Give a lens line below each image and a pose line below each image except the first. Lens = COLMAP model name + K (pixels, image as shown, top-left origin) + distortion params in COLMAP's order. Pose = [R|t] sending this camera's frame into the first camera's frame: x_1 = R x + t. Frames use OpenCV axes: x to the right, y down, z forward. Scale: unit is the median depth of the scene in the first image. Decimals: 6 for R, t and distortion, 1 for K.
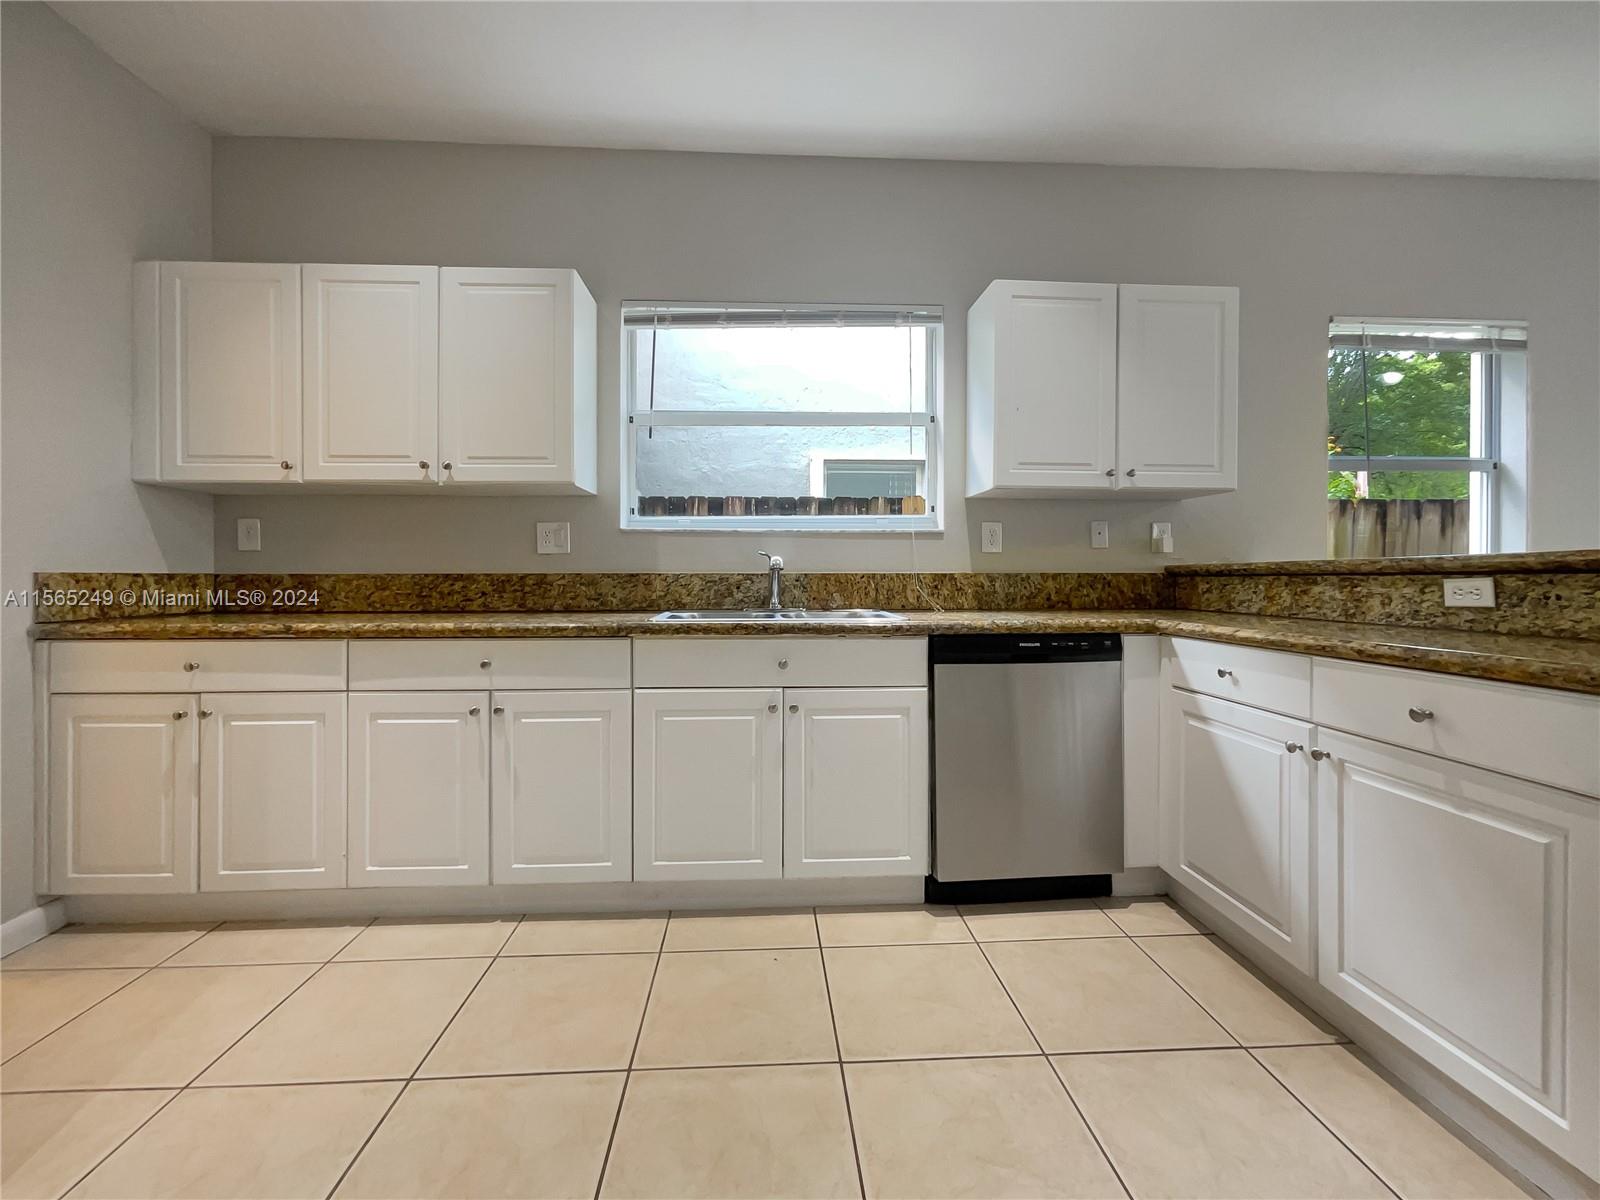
lens RADIAL K [[644.9, 0, 799.7], [0, 644.9, 582.5], [0, 0, 1]] dist [0.001416, -0.000108]
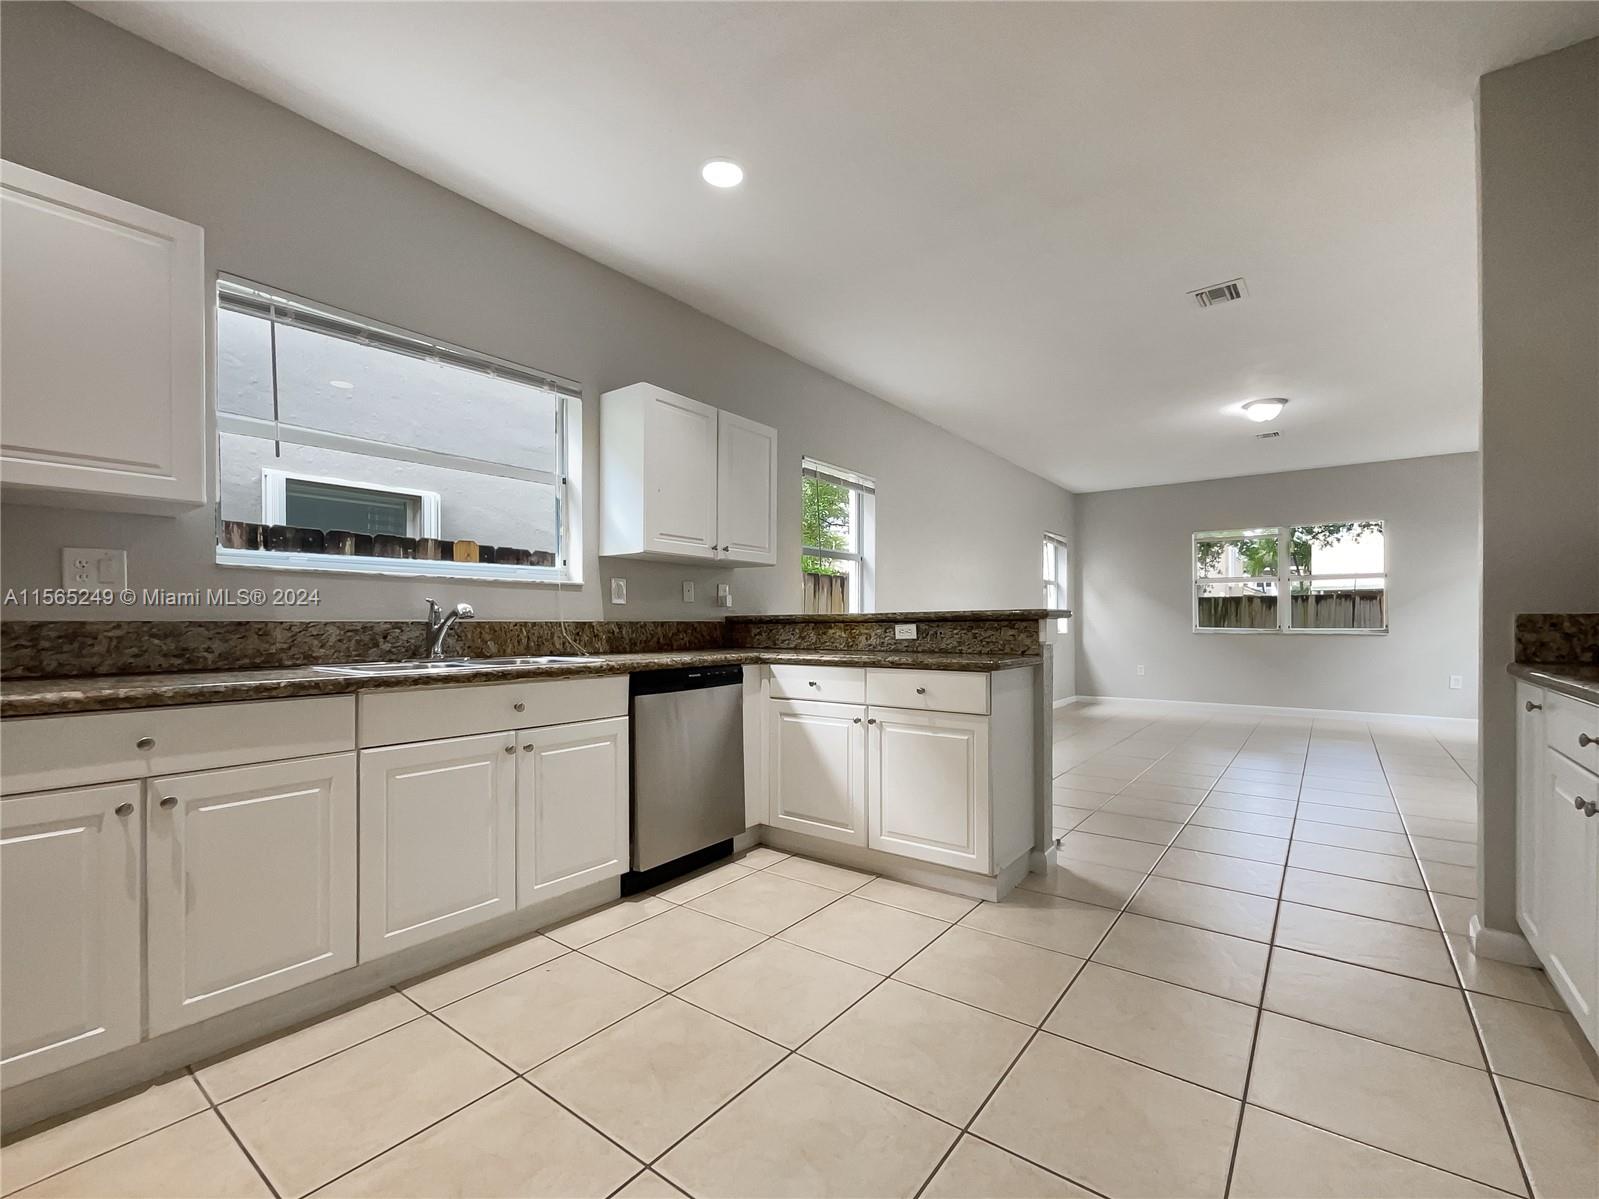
lens RADIAL K [[643.0, 0, 813.7], [0, 643.0, 629.4], [0, 0, 1]] dist [0.001726, 0.000039]
pose [[0.668493, -0.008416, 0.743671, -0.422680], [0.009950, 0.999948, 0.002372, 0.000976], [-0.743652, 0.005814, 0.668542, -0.060134]]
